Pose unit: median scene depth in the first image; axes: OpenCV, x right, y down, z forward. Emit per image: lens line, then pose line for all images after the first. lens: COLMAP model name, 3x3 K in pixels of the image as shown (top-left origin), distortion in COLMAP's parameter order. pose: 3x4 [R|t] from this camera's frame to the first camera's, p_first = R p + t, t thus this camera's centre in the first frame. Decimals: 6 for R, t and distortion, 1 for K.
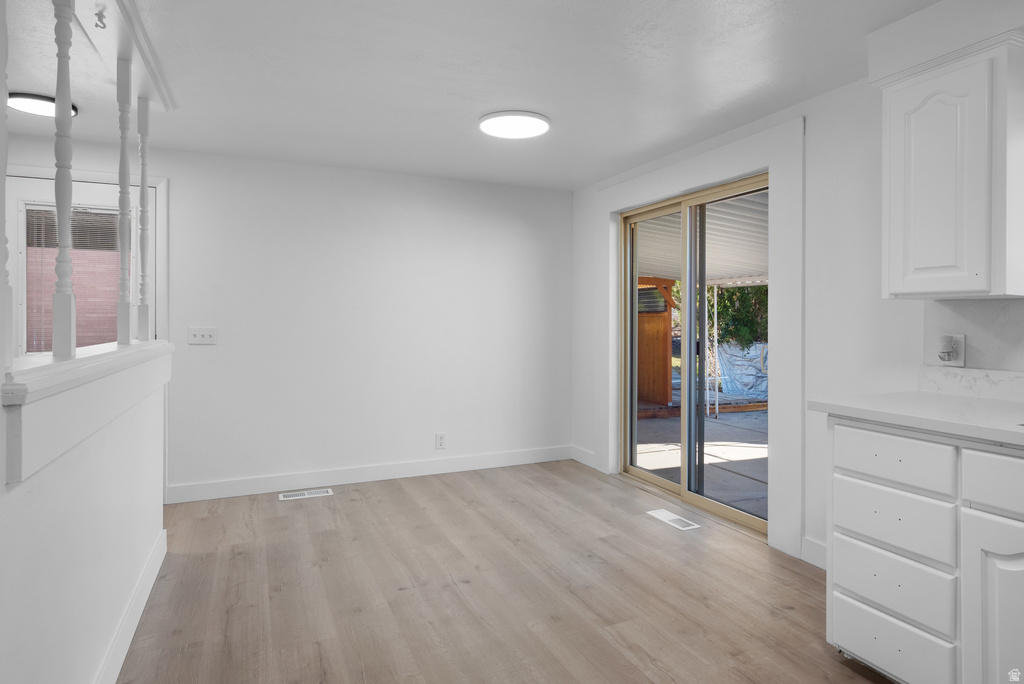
lens RADIAL K [[567.7, 0, 512.0], [0, 567.7, 317.6], [0, 0, 1]] dist [-0.002315, -0.000163]
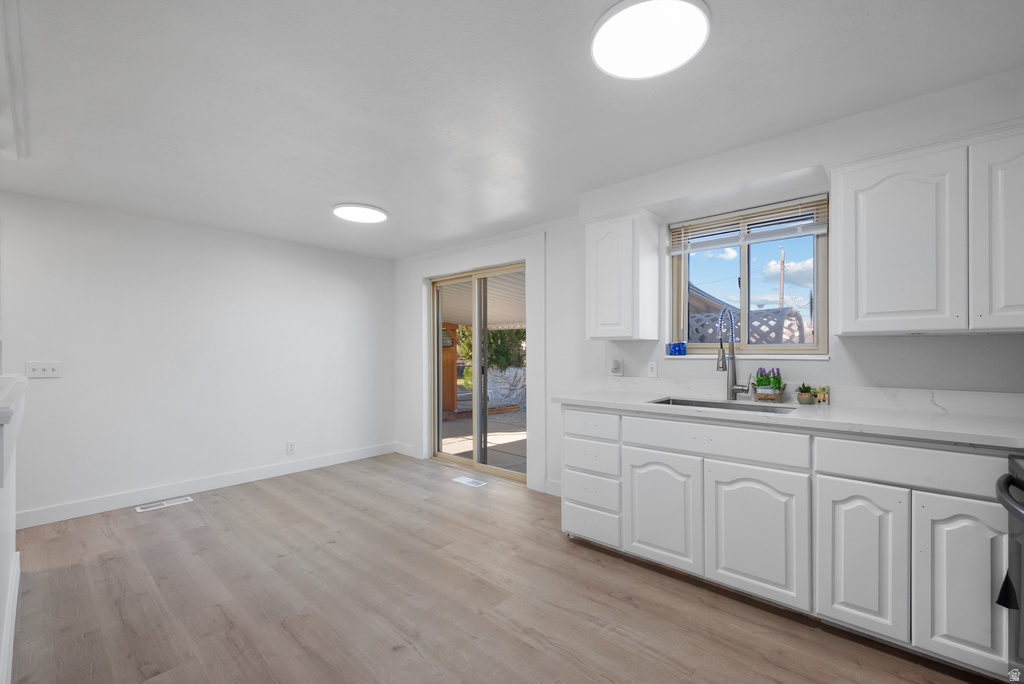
lens RADIAL K [[431.4, 0, 507.2], [0, 431.4, 347.6], [0, 0, 1]] dist [0.000829, 0.000492]
pose [[0.914595, -0.001633, 0.404367, -0.110662], [0.004540, 0.999970, -0.006230, -0.000523], [-0.404345, 0.007533, 0.914576, -0.131529]]
